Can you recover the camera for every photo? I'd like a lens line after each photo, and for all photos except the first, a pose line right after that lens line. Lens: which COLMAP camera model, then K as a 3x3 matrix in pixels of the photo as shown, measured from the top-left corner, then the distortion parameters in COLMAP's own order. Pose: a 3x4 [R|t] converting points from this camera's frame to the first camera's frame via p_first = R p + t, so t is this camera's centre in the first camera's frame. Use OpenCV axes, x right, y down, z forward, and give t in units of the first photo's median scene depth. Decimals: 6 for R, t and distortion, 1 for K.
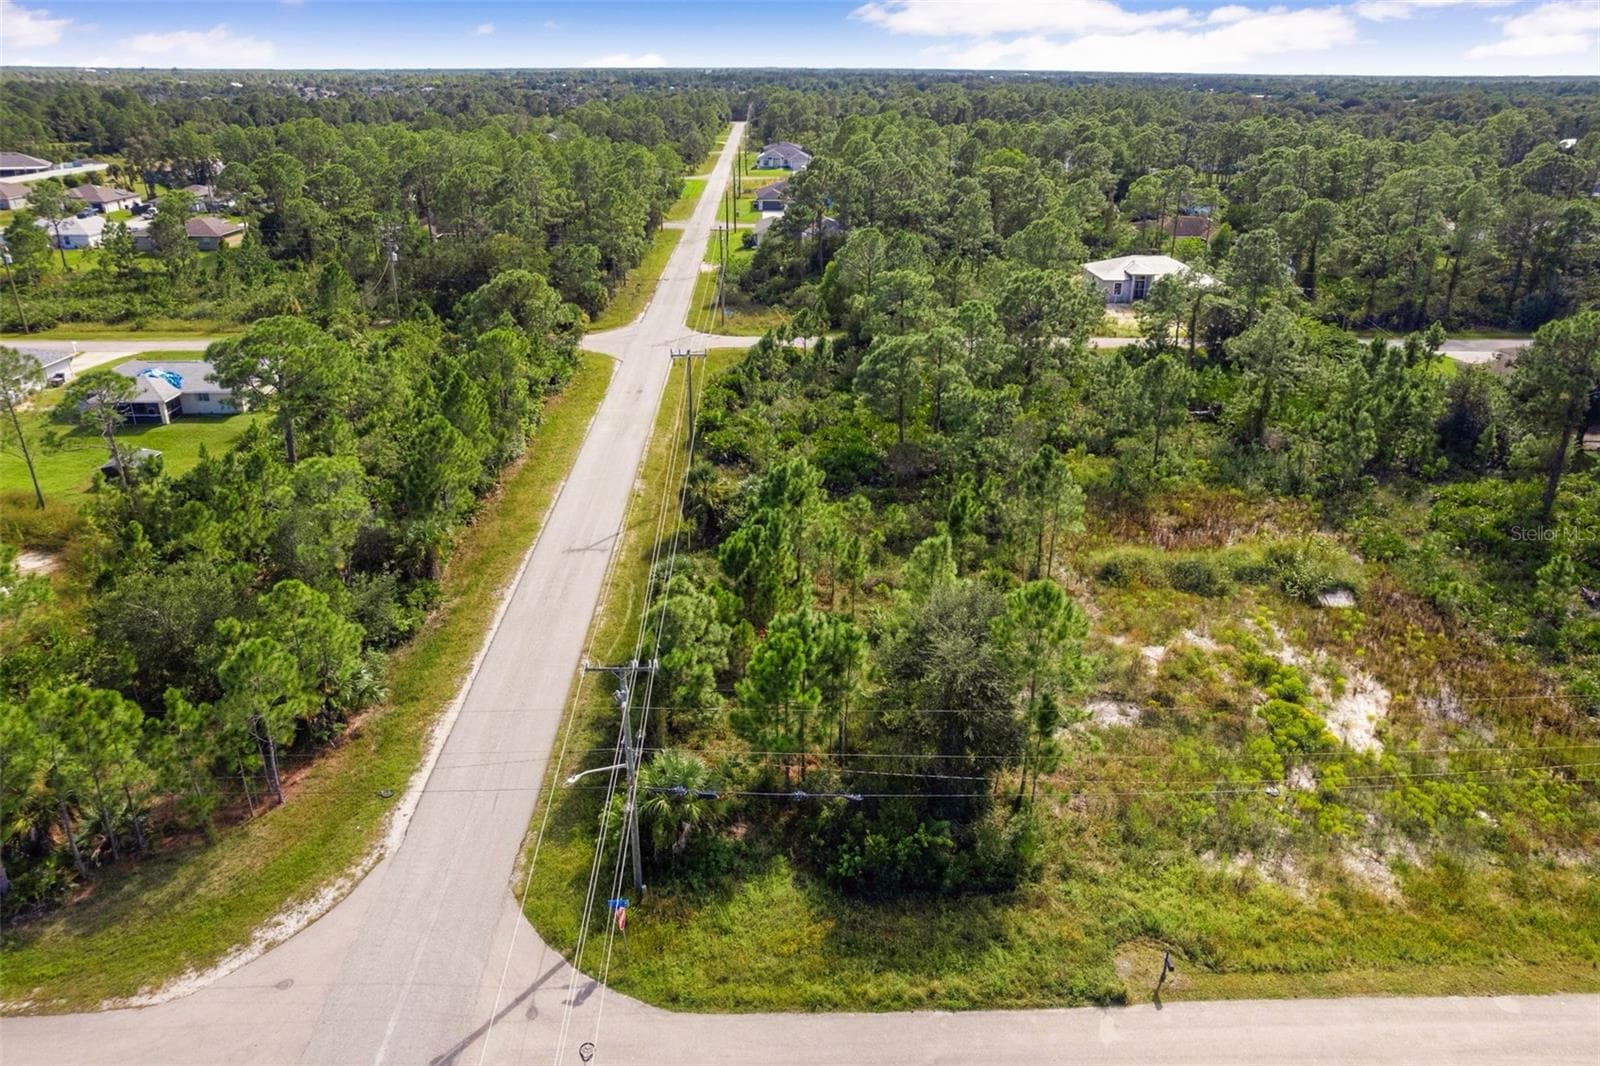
lens RADIAL K [[1035.2, 0, 794.6], [0, 1035.2, 532.8], [0, 0, 1]] dist [-0.069910, 0.062457]
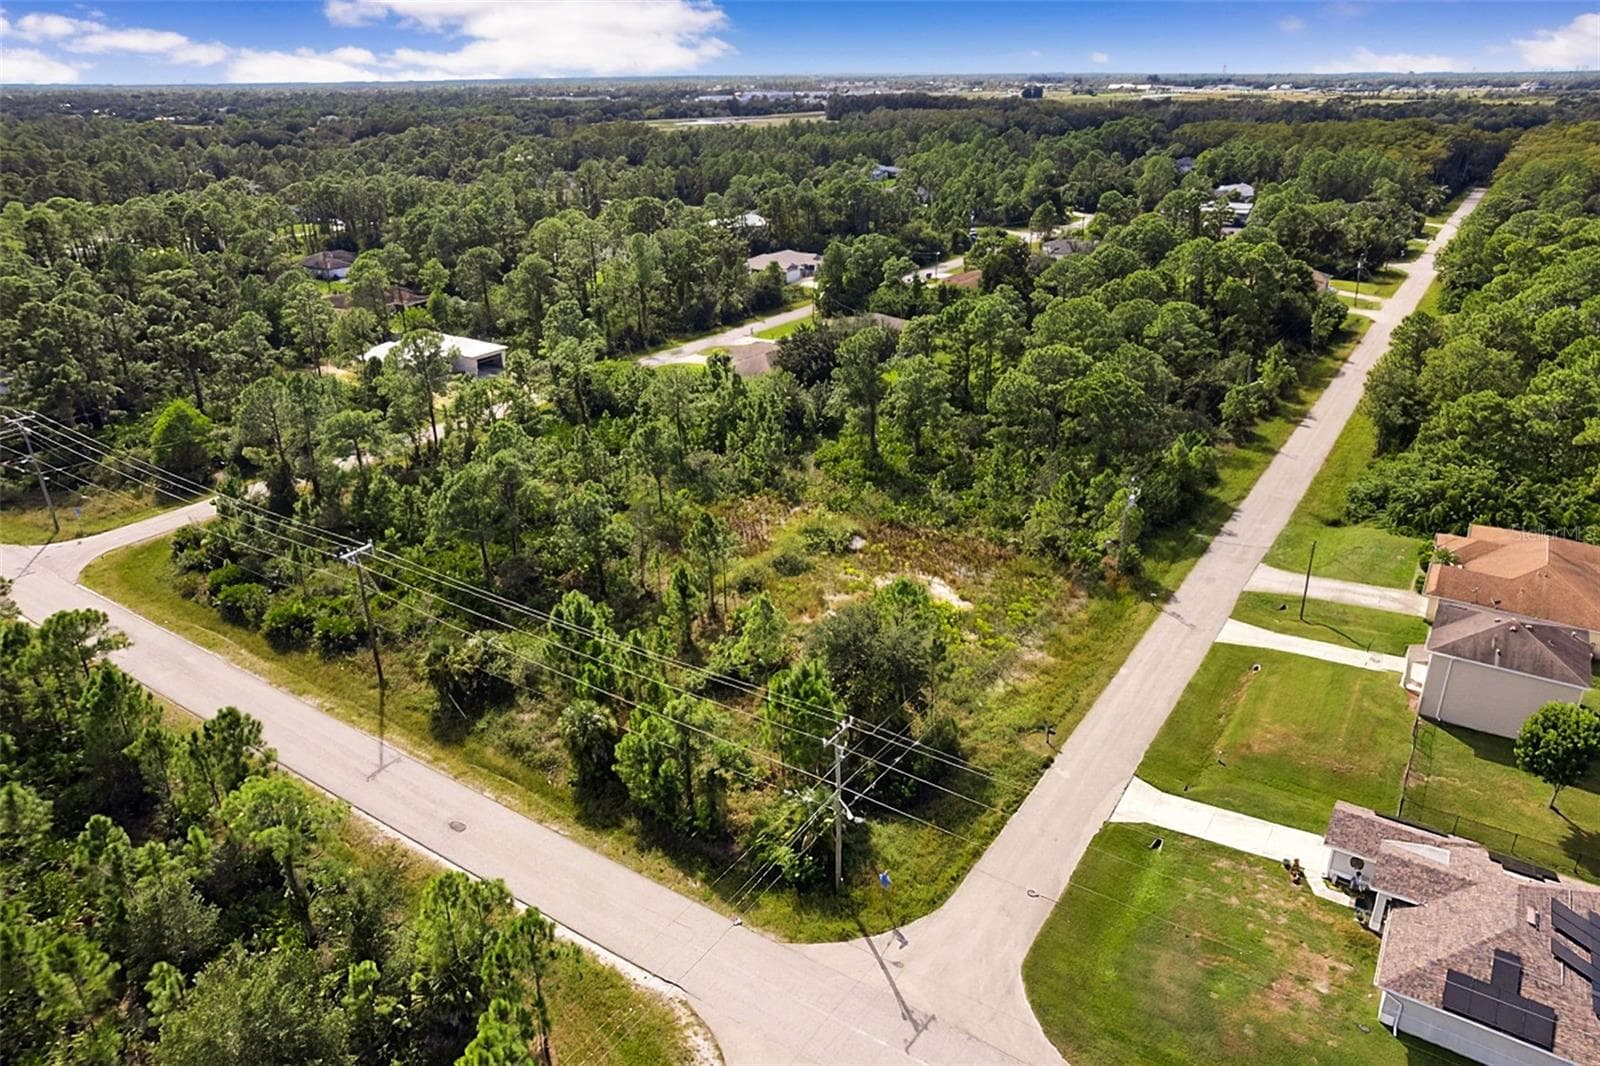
lens RADIAL K [[1040.0, 0, 832.1], [0, 1040.0, 579.6], [0, 0, 1]] dist [-0.033651, 0.000214]
pose [[0.562062, -0.379997, 0.734635, -1.011989], [0.359413, 0.912180, 0.196850, -0.312870], [-0.744922, 0.153396, 0.649278, 0.003315]]
